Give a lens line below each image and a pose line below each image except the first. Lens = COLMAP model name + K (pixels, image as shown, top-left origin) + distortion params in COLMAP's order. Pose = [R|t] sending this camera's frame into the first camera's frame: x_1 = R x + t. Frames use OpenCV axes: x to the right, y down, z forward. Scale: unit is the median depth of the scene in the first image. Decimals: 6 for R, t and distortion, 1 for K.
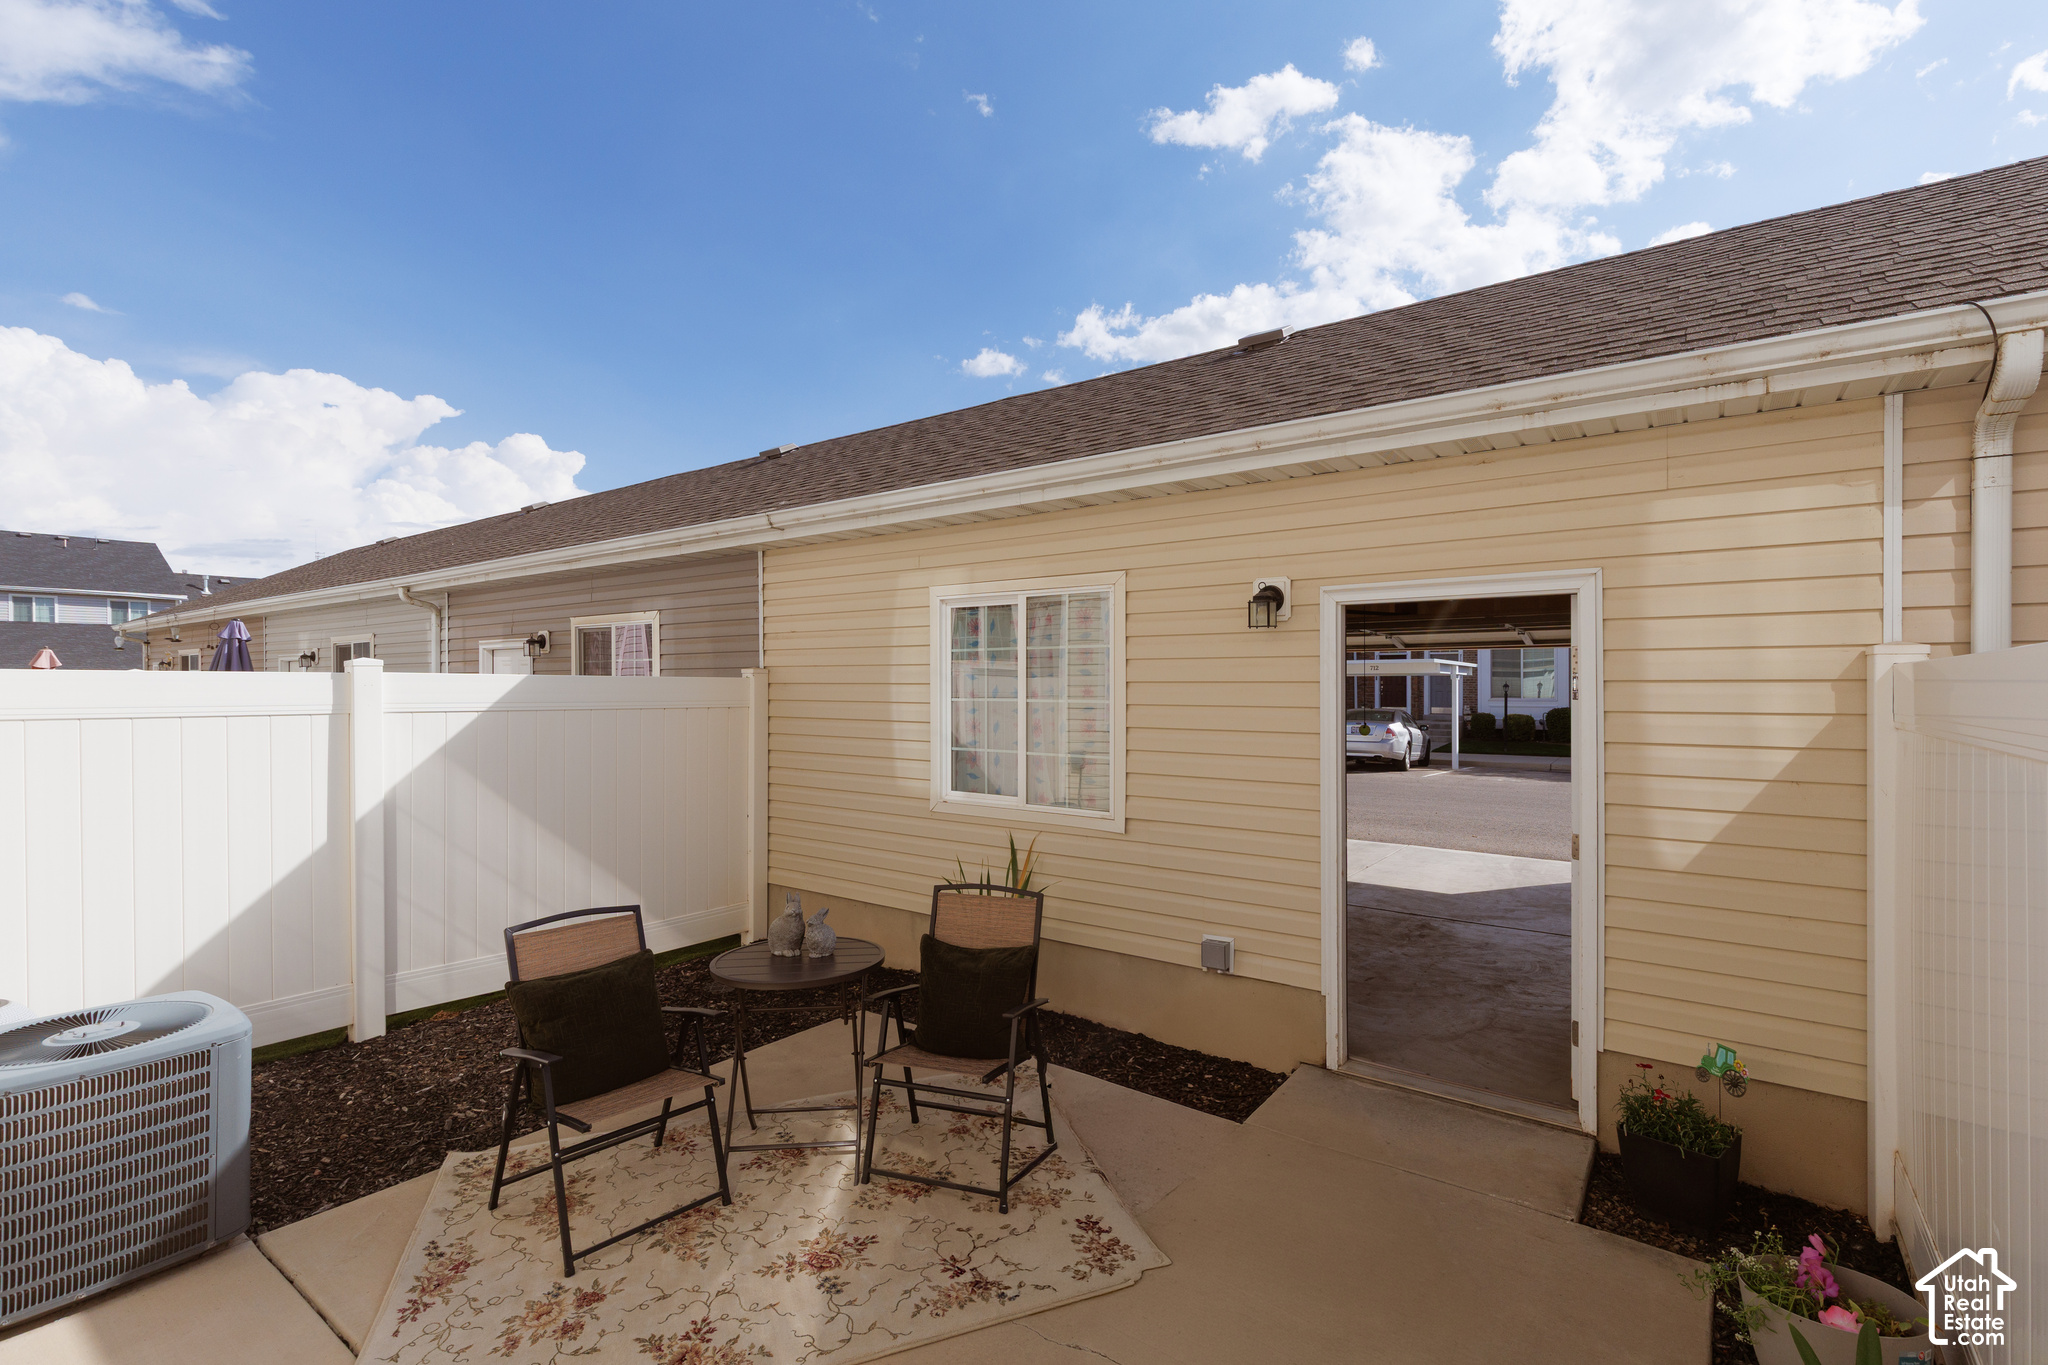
lens RADIAL K [[913.7, 0, 1033.7], [0, 913.7, 680.7], [0, 0, 1]] dist [0.017113, 0.000084]
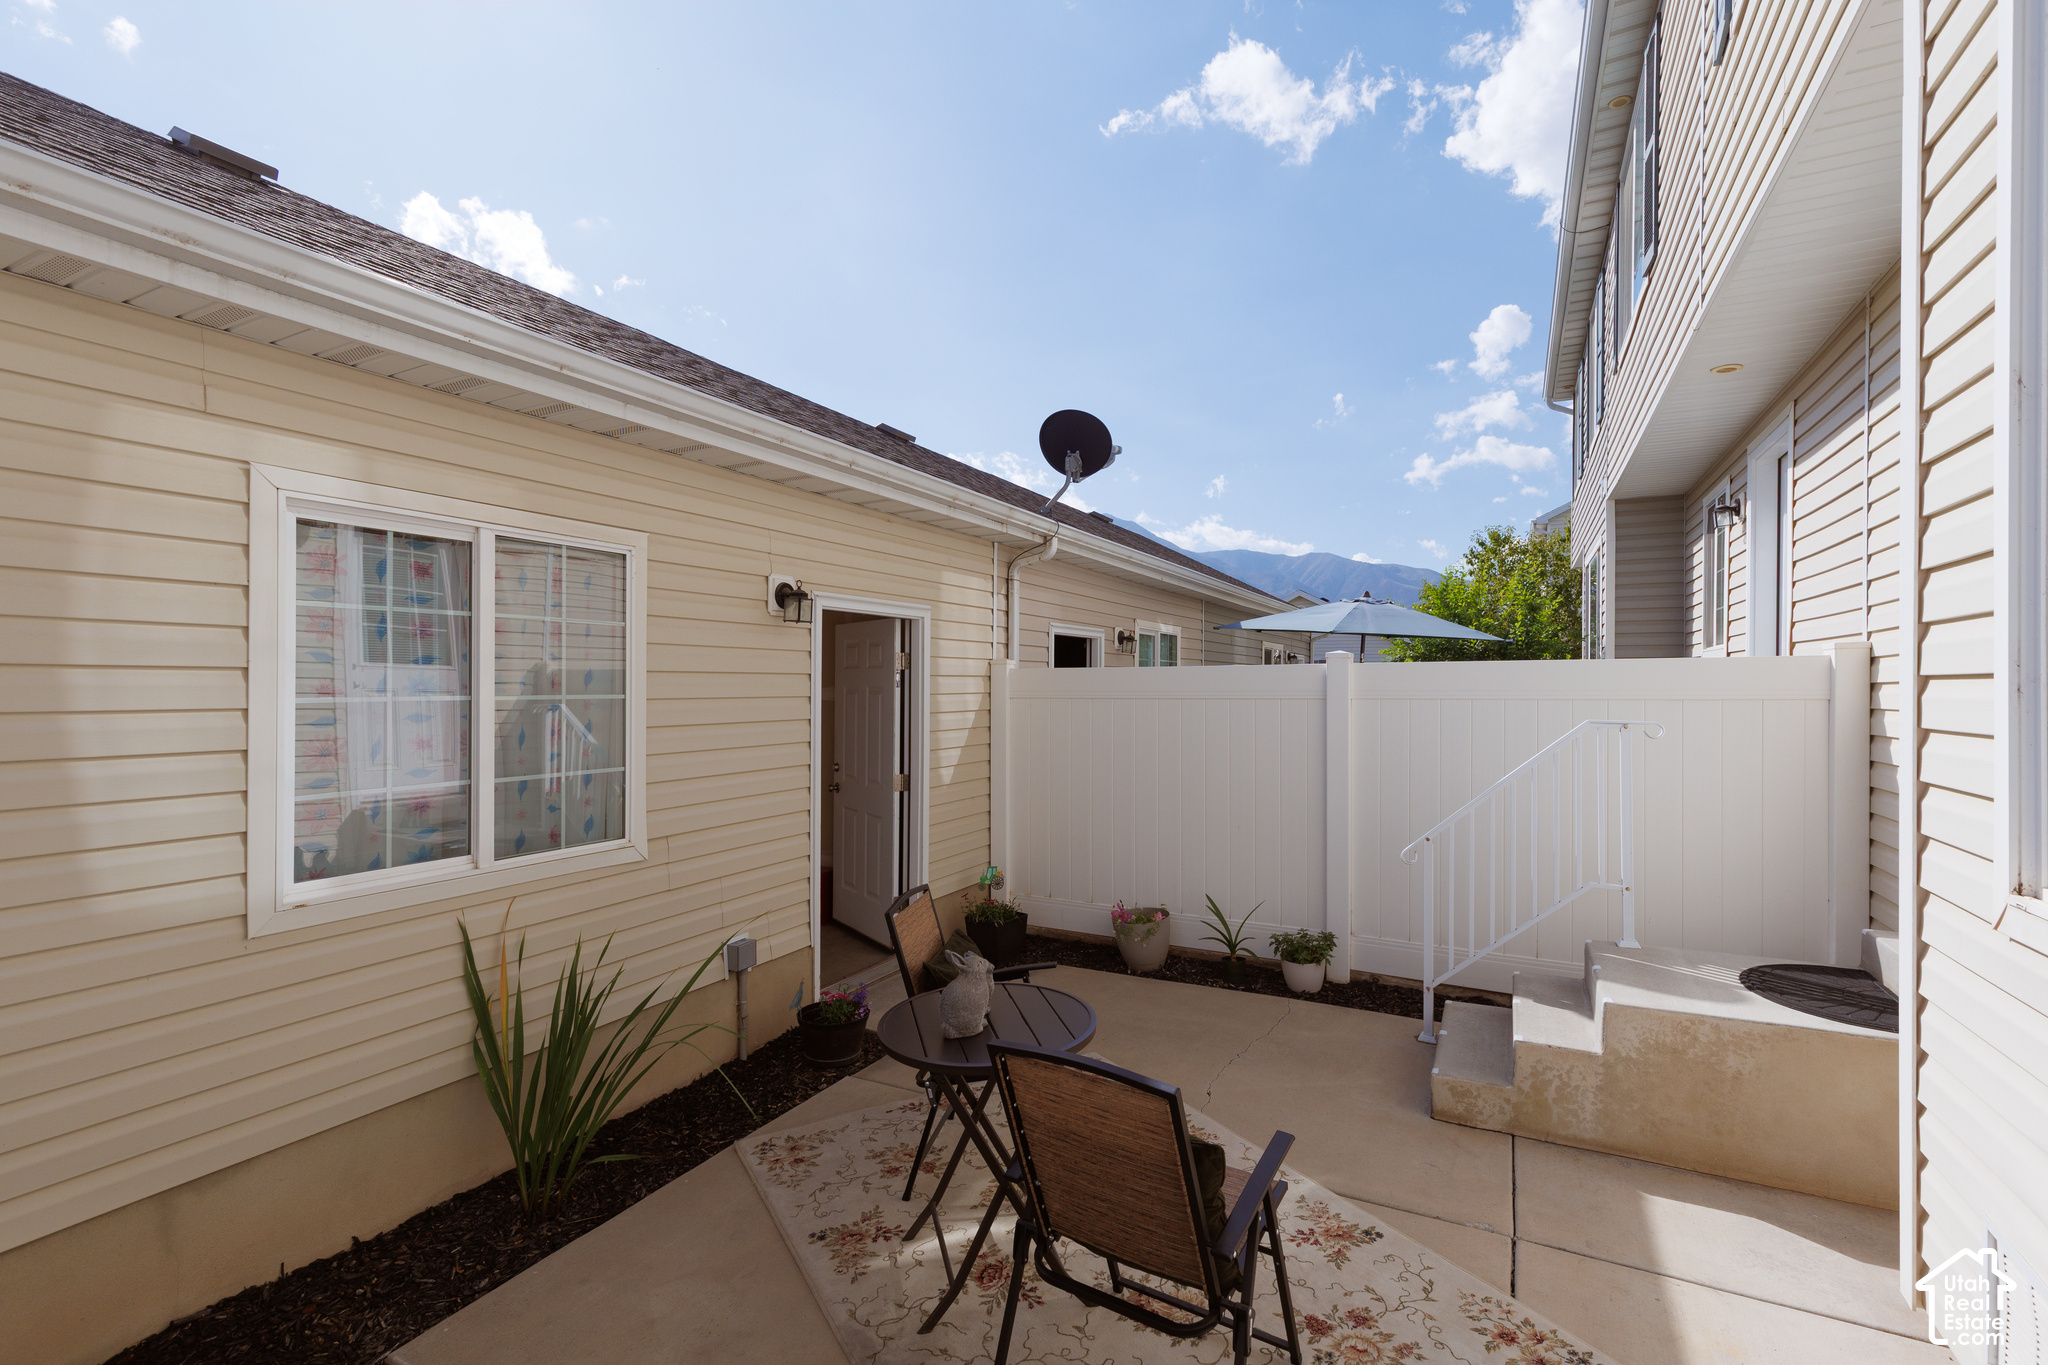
lens RADIAL K [[913.7, 0, 1032.2], [0, 913.7, 687.1], [0, 0, 1]] dist [0.017113, 0.000084]
pose [[-0.146411, -0.001132, 0.989223, -1.062974], [-0.001595, 0.999998, 0.000908, 0.020258], [-0.989223, -0.001445, -0.146413, 1.113665]]
